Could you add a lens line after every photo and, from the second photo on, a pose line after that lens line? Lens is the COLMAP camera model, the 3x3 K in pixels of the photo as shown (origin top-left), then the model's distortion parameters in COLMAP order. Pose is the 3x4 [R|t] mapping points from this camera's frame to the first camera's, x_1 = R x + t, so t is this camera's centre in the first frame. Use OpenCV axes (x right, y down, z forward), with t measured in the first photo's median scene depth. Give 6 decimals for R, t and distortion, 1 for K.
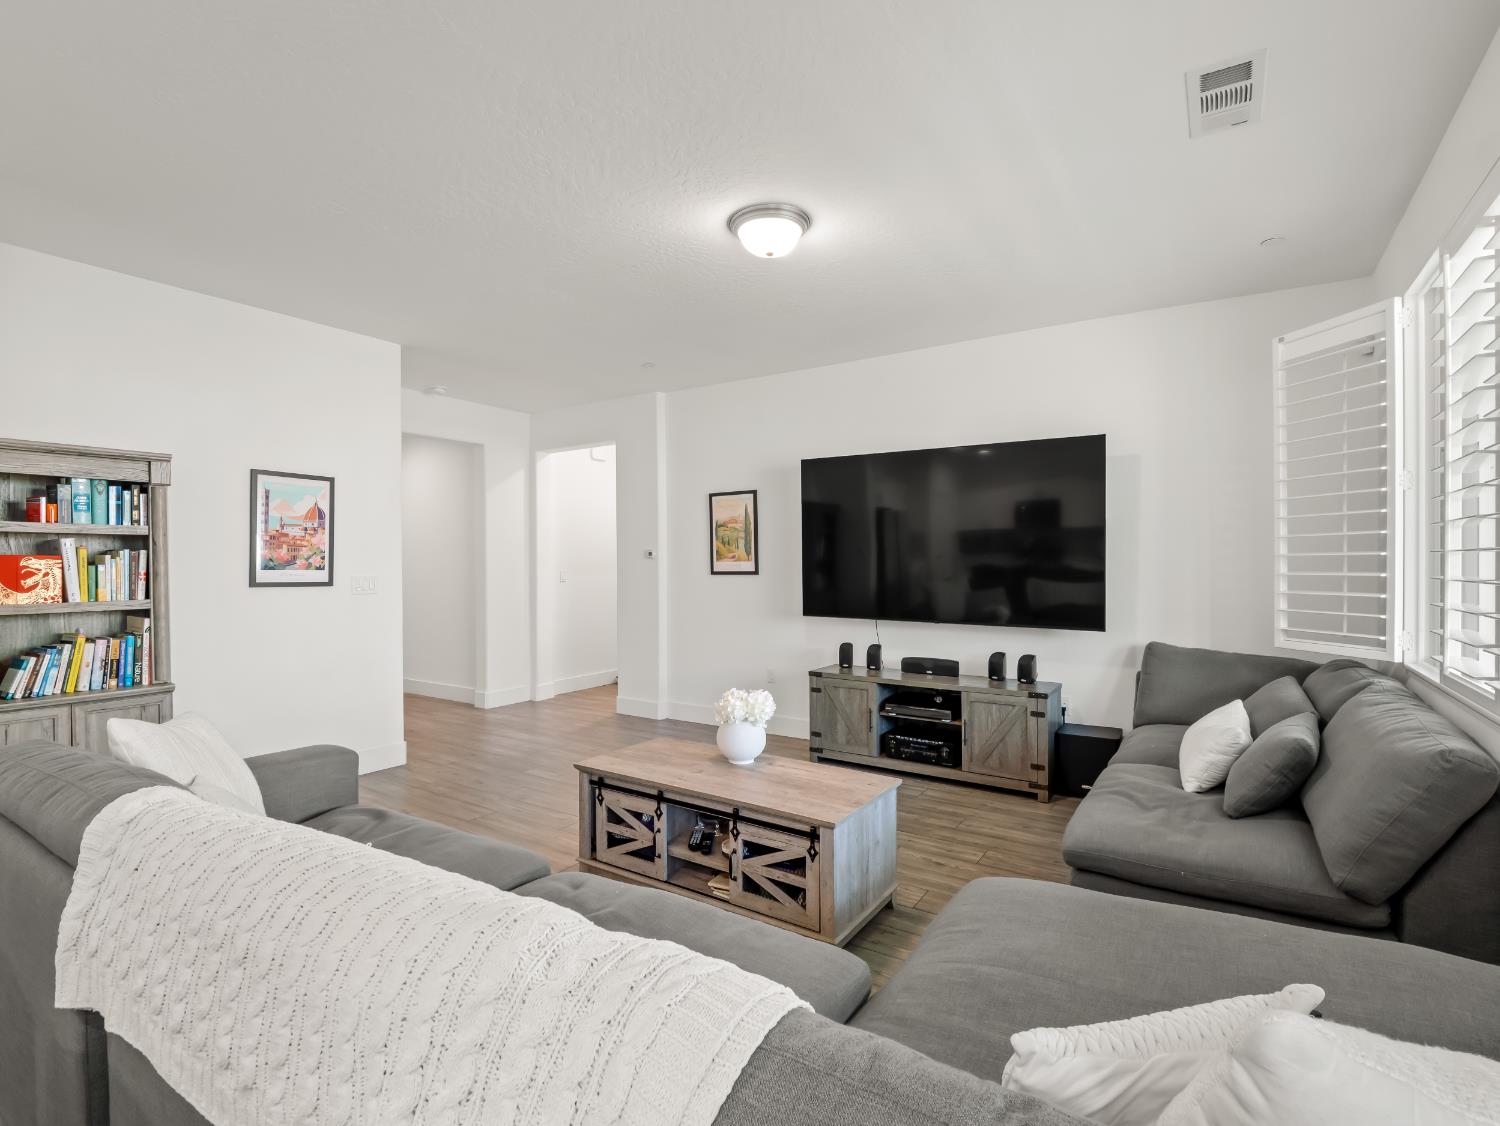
lens RADIAL K [[729.6, 0, 754.5], [0, 729.6, 558.3], [0, 0, 1]] dist [-0.012415, -0.004343]
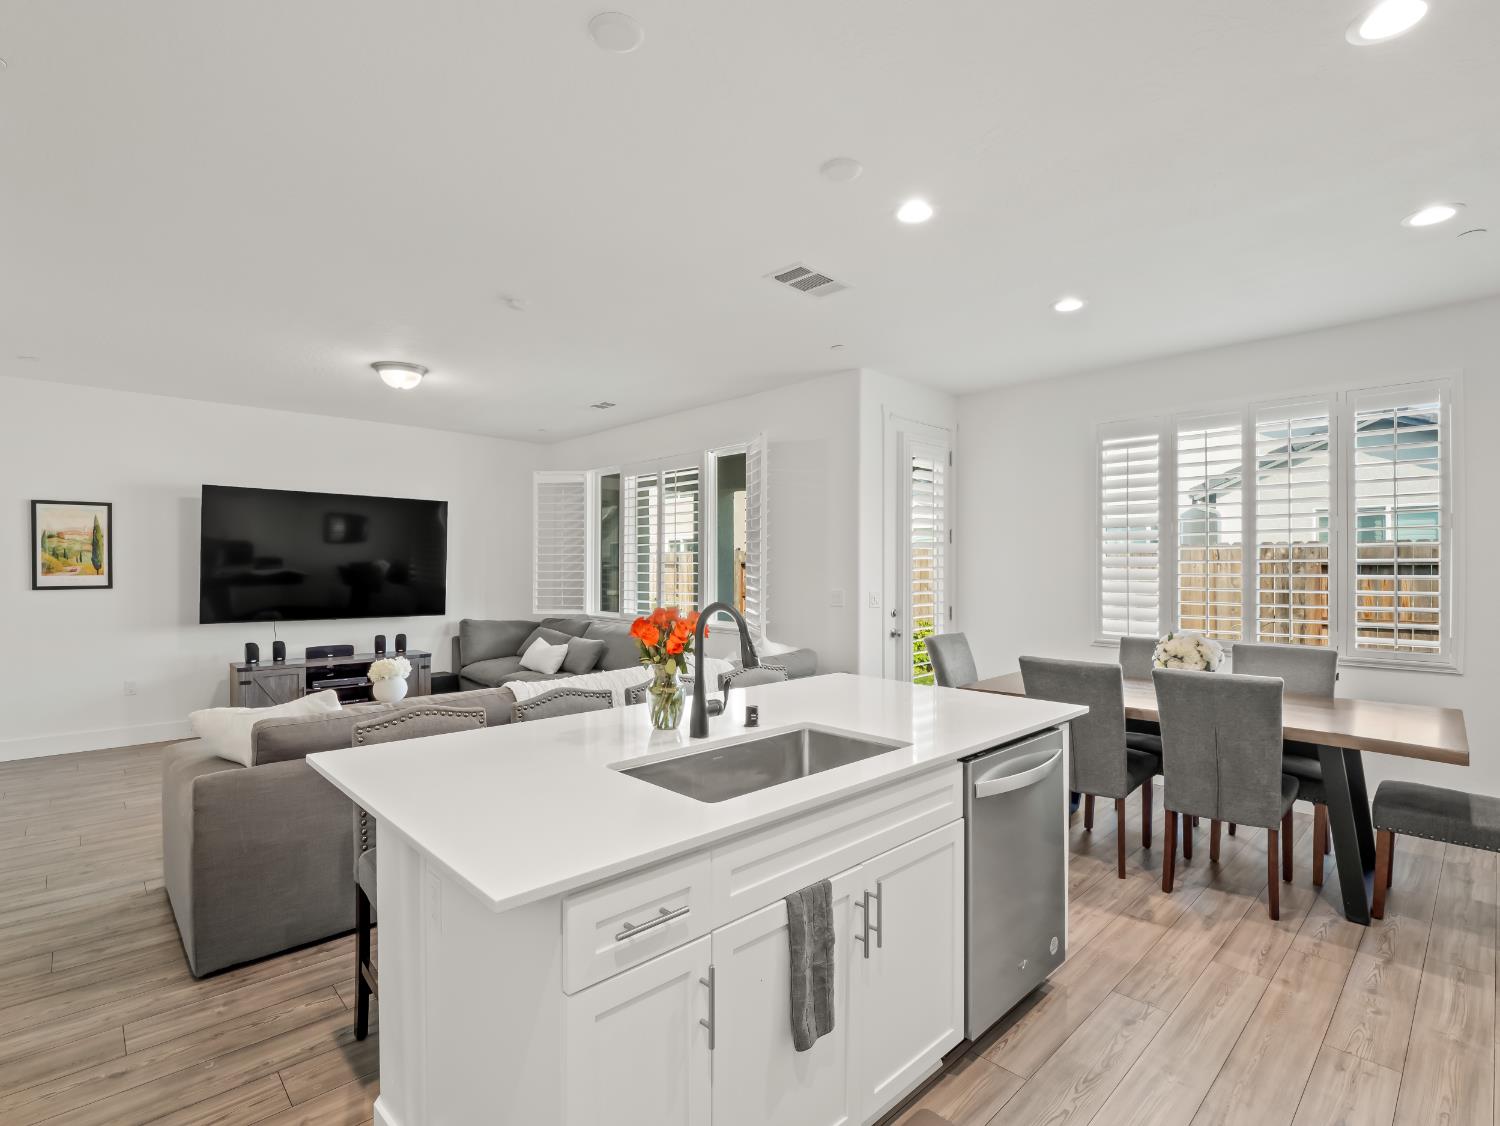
lens RADIAL K [[729.6, 0, 741.0], [0, 729.6, 559.9], [0, 0, 1]] dist [-0.012415, -0.004343]
pose [[0.232076, 0.011836, 0.972626, -0.983792], [-0.008360, 0.999913, -0.010173, -0.018332], [-0.972662, -0.005770, 0.232155, -0.081593]]
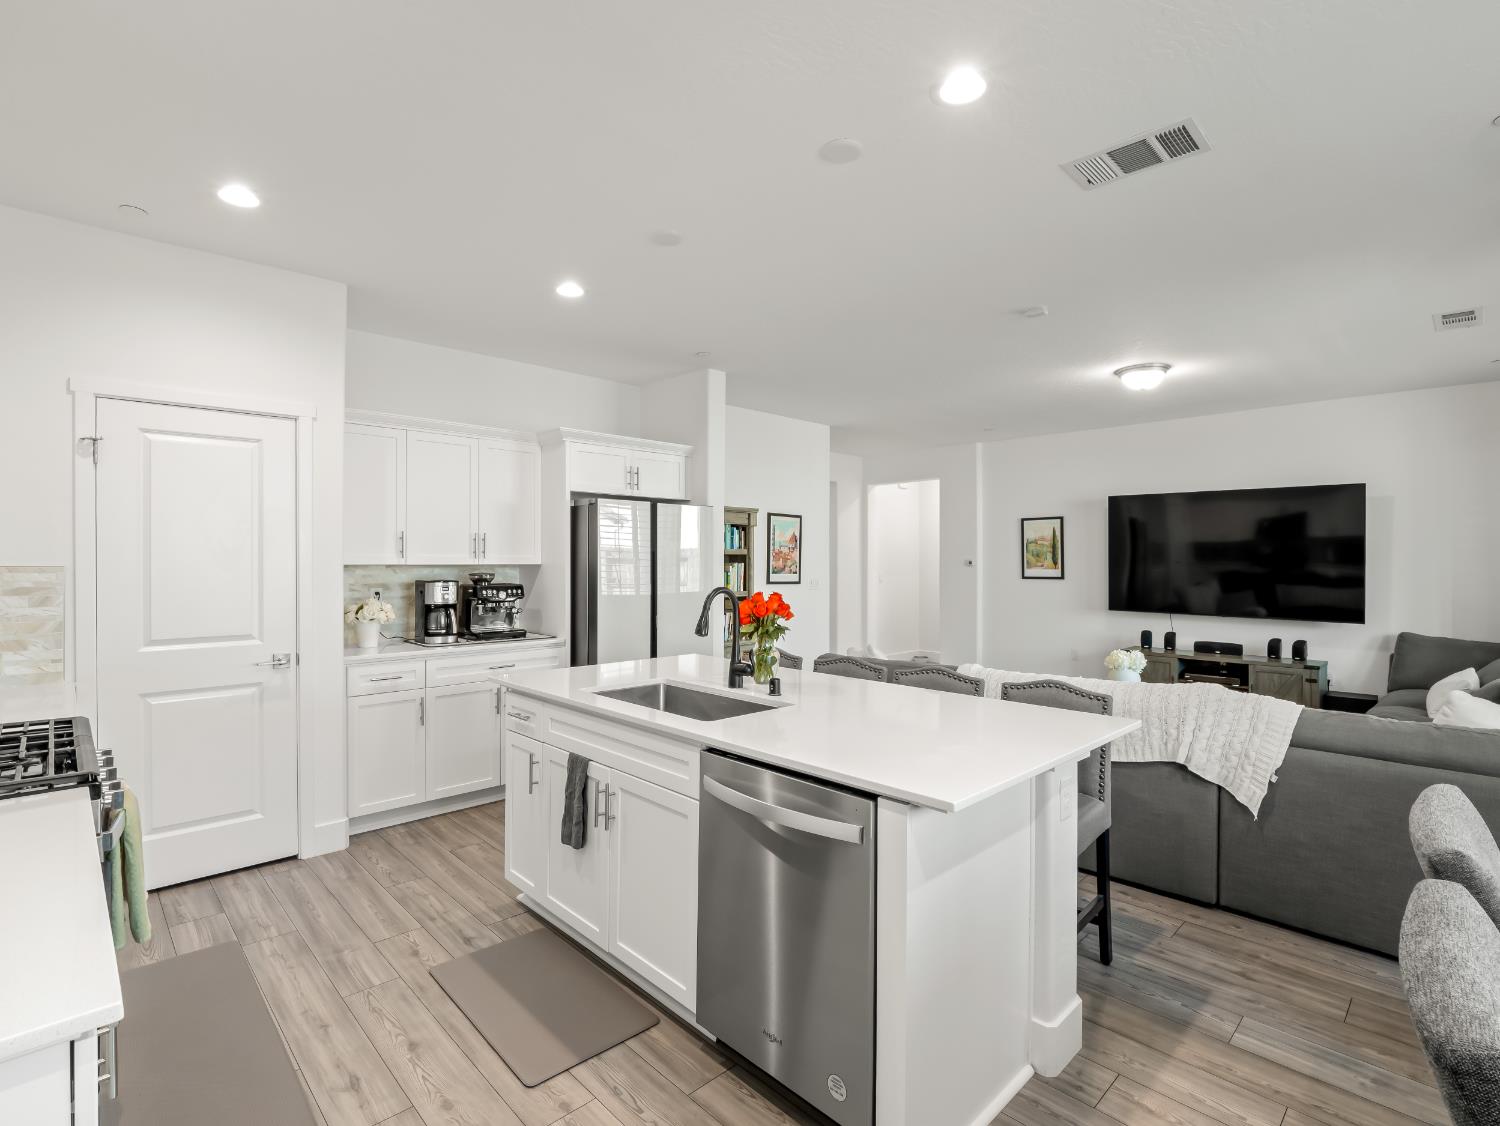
lens RADIAL K [[729.6, 0, 750.3], [0, 729.6, 554.4], [0, 0, 1]] dist [-0.012415, -0.004343]
pose [[0.976418, 0.005023, -0.215828, -0.355111], [-0.005867, 0.999977, -0.003271, -0.021071], [0.215807, 0.004460, 0.976426, -0.581011]]
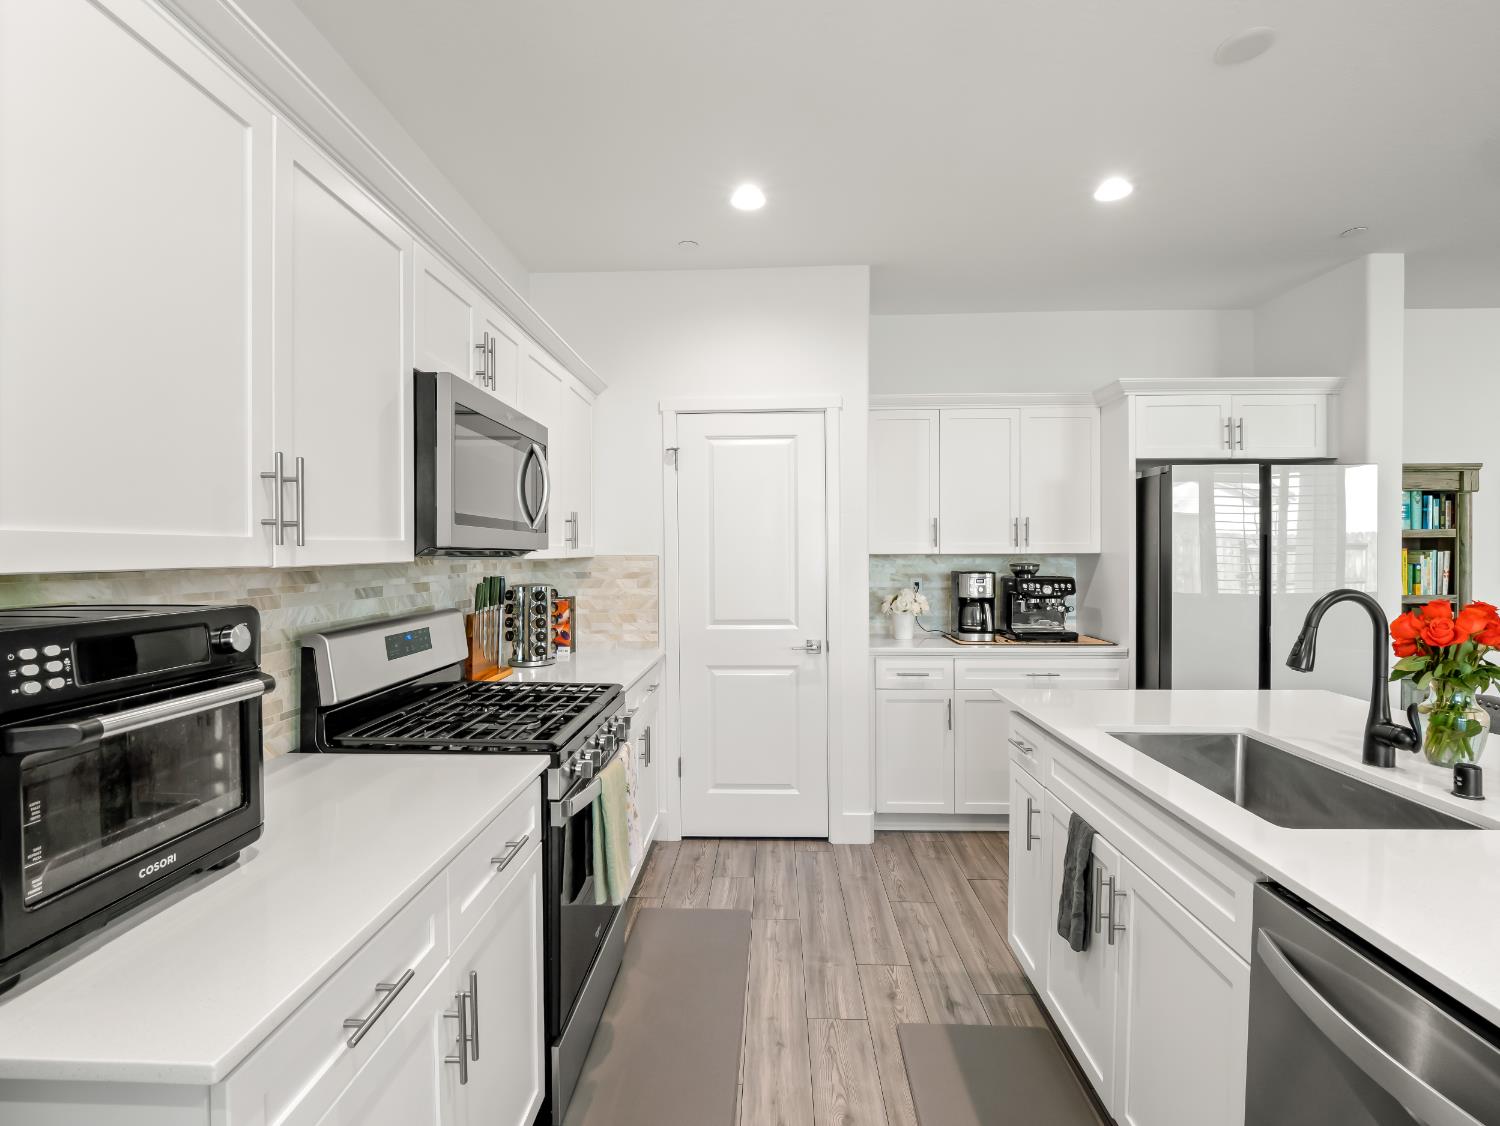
lens RADIAL K [[729.6, 0, 745.0], [0, 729.6, 560.3], [0, 0, 1]] dist [-0.012415, -0.004343]
pose [[0.516624, 0.011961, -0.856129, -0.361884], [0.004997, 0.999843, 0.016985, -0.016698], [0.856198, -0.013053, 0.516483, -0.412512]]
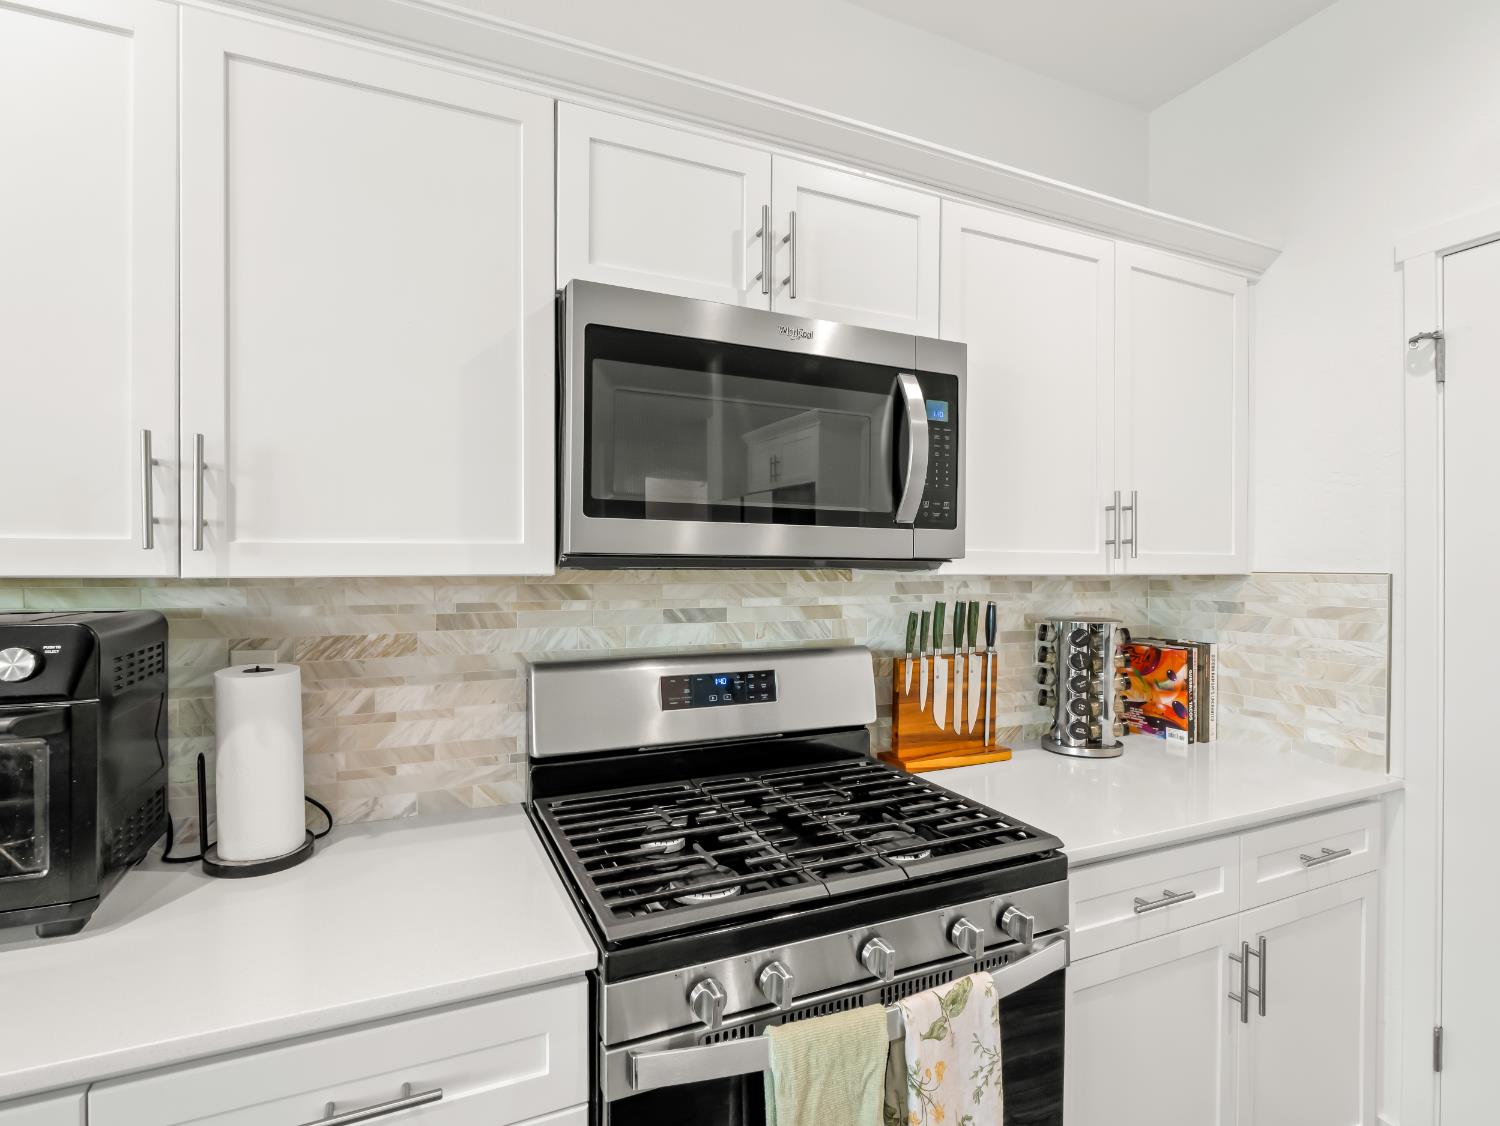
lens RADIAL K [[756.4, 0, 754.0], [0, 756.4, 569.1], [0, 0, 1]] dist [-0.009475, -0.004329]
pose [[-0.535631, 0.005547, -0.844434, -0.601793], [0.001905, 0.999984, 0.005360, -0.013528], [0.844450, 0.001263, -0.535633, -0.145010]]
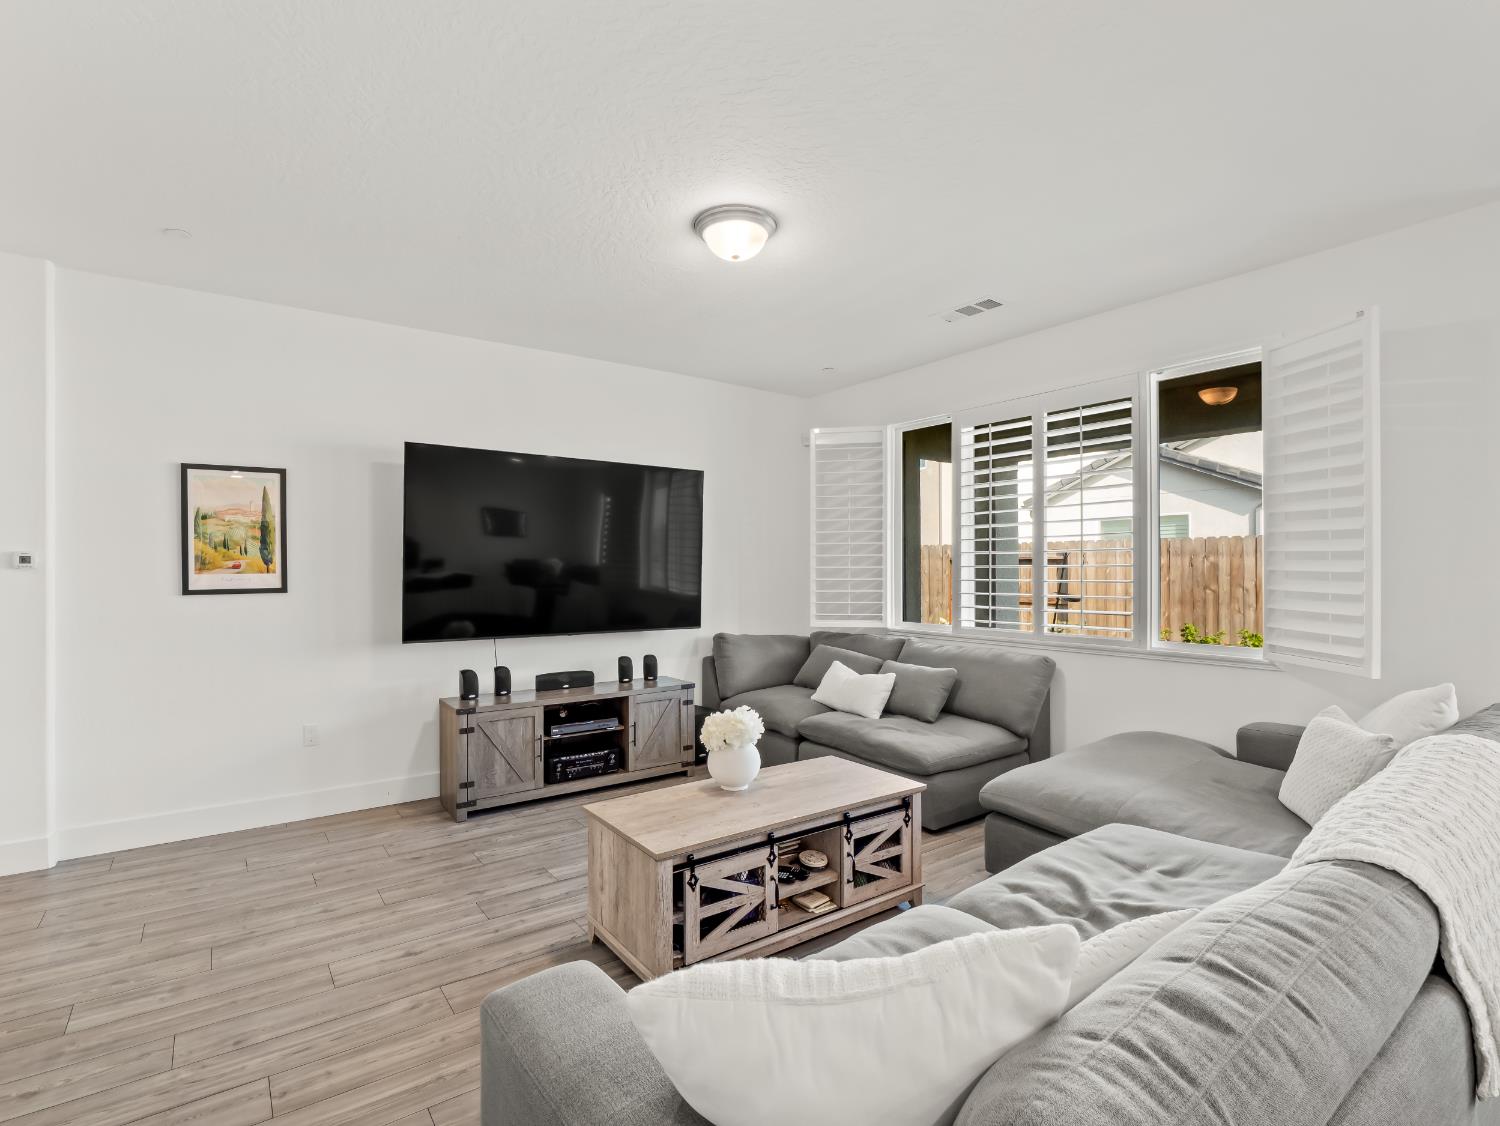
lens RADIAL K [[729.6, 0, 728.5], [0, 729.6, 558.7], [0, 0, 1]] dist [-0.012415, -0.004343]
pose [[0.360173, 0.015211, 0.932761, -0.634490], [-0.001241, 0.999874, -0.015826, 0.000895], [-0.932885, 0.004543, 0.360147, 0.474382]]
